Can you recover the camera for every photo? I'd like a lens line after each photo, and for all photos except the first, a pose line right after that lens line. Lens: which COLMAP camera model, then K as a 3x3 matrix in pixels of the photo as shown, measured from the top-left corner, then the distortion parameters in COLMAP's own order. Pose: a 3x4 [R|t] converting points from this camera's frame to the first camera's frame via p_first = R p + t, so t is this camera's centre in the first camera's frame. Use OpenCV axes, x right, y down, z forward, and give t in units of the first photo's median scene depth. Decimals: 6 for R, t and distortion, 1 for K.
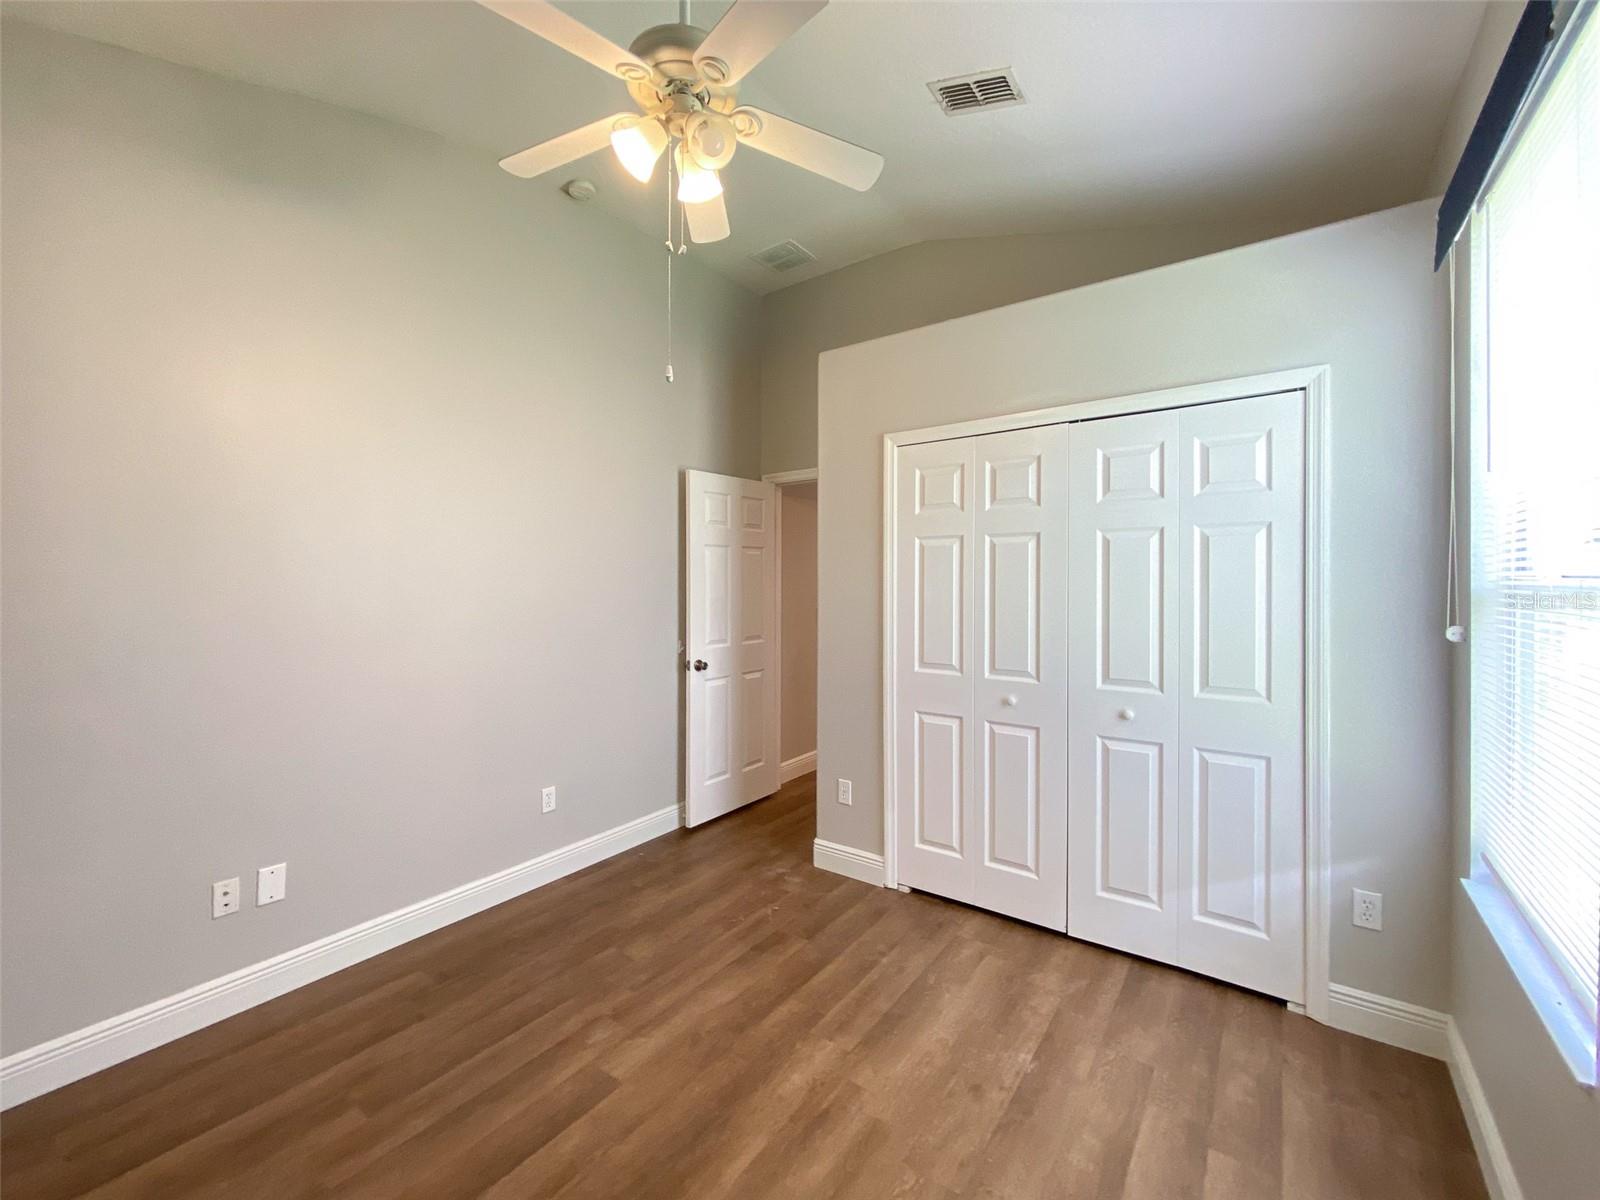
lens RADIAL K [[655.8, 0, 804.4], [0, 655.8, 585.8], [0, 0, 1]] dist [0.000180, -0.002661]
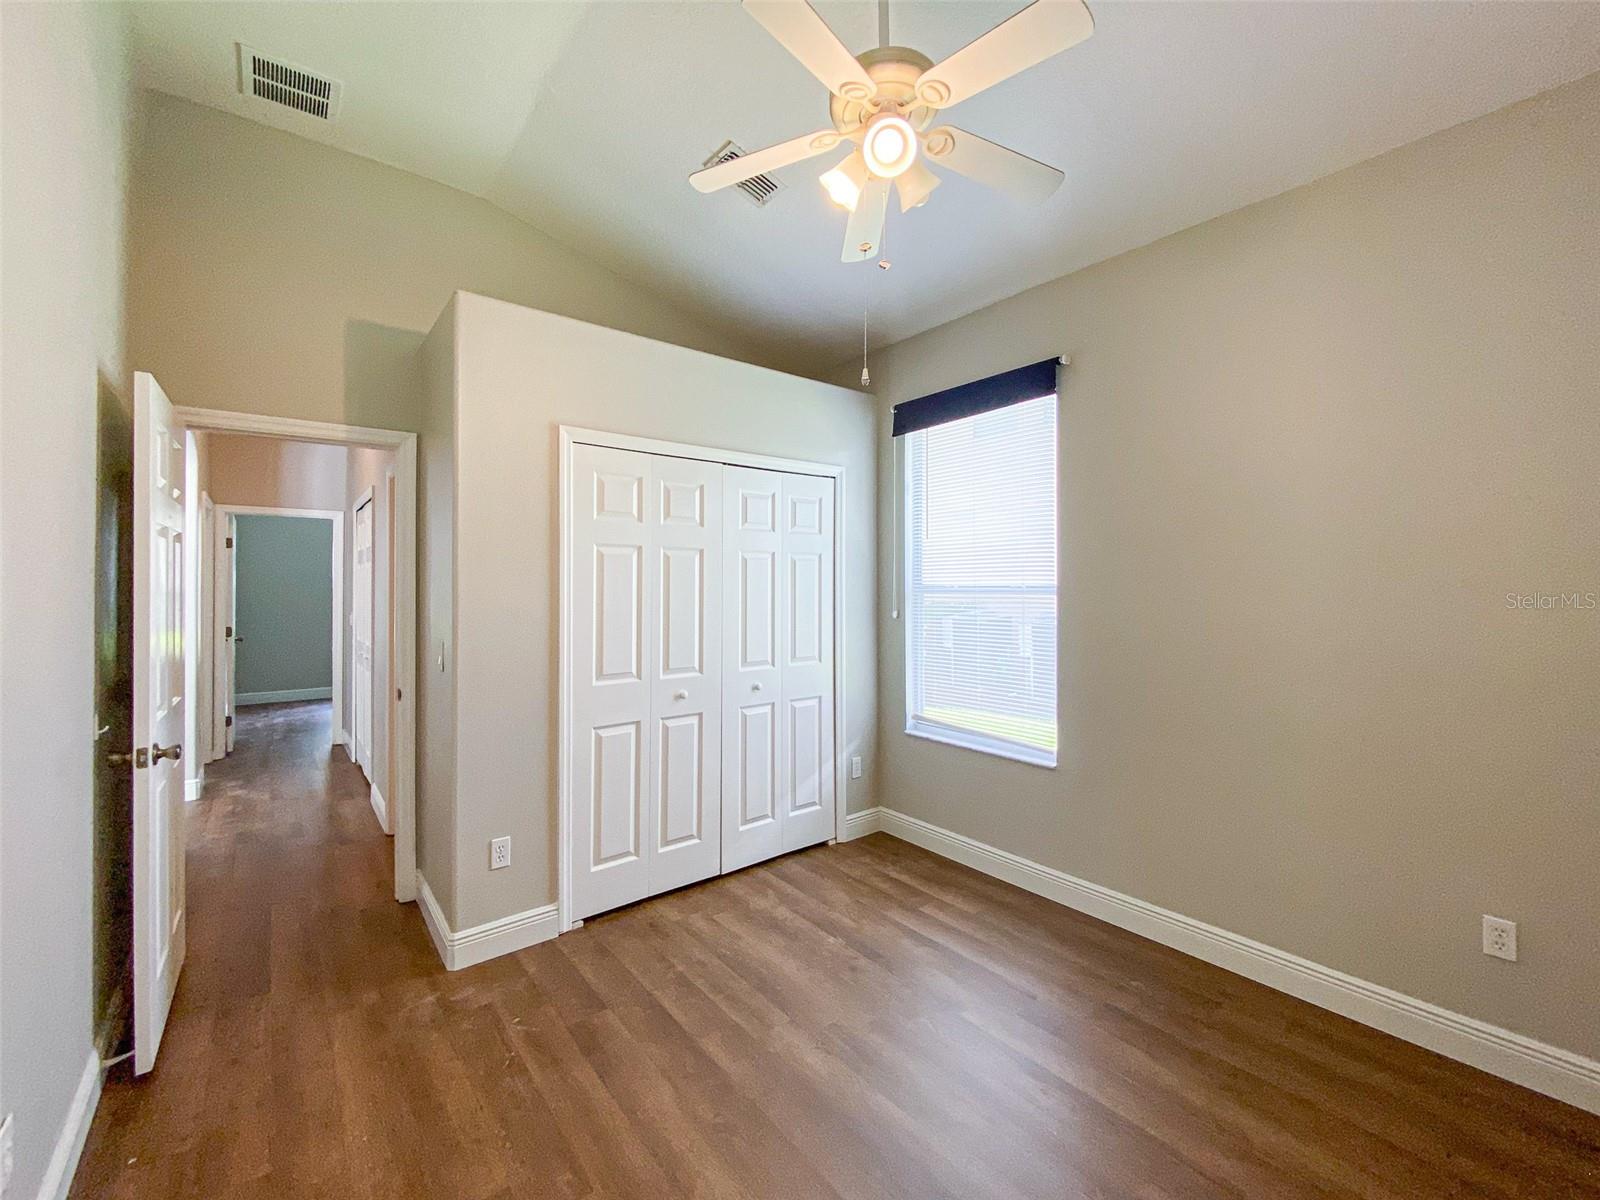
lens RADIAL K [[655.8, 0, 779.8], [0, 655.8, 582.6], [0, 0, 1]] dist [0.000180, -0.002661]
pose [[0.280093, 0.005599, 0.959956, -0.750547], [0.009366, 0.999919, -0.008564, -0.008040], [-0.959927, 0.011389, 0.280018, 0.532063]]
